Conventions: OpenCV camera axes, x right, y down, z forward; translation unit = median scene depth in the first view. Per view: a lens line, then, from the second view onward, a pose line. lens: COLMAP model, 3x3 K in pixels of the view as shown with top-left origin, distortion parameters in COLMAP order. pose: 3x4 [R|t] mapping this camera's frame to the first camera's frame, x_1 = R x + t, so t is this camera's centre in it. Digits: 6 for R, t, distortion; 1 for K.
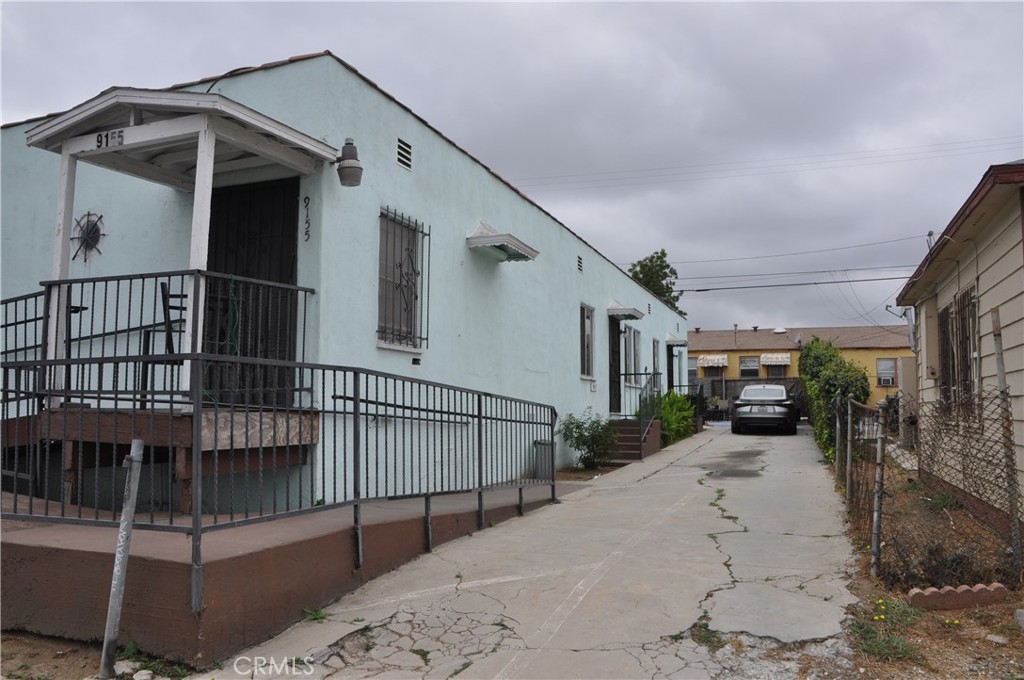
lens RADIAL K [[779.2, 0, 511.7], [0, 779.2, 355.1], [0, 0, 1]] dist [-0.153598, 0.091324]
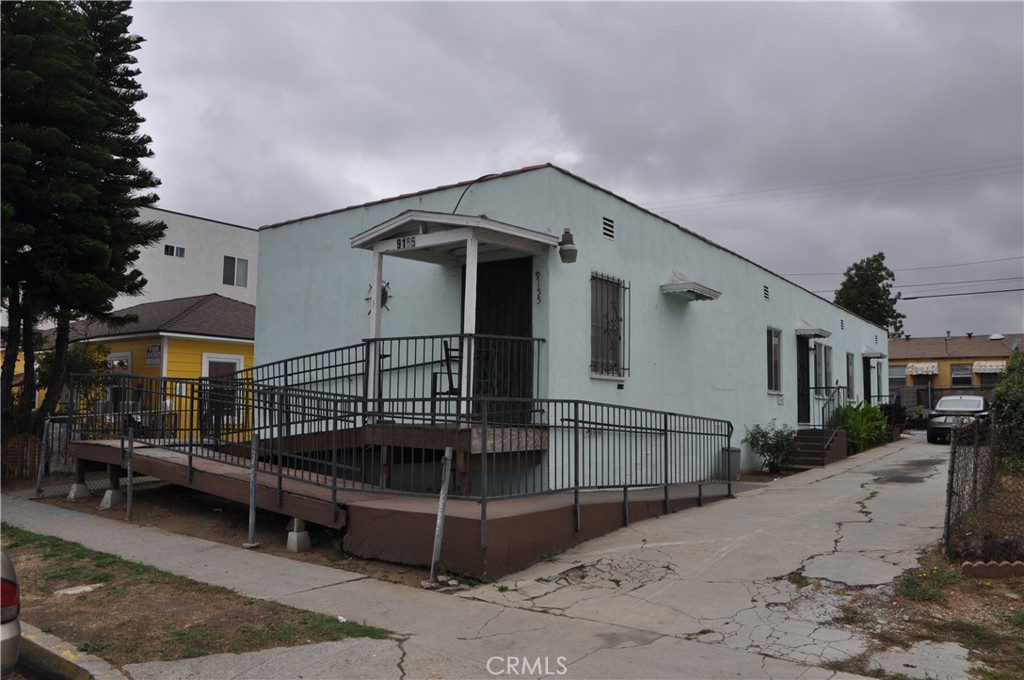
lens RADIAL K [[779.2, 0, 511.7], [0, 779.2, 355.1], [0, 0, 1]] dist [-0.153598, 0.091324]
pose [[0.962164, -0.011494, -0.272229, 0.072577], [0.010236, 0.999929, -0.006042, -0.049468], [0.272279, 0.003027, 0.962214, -0.386865]]
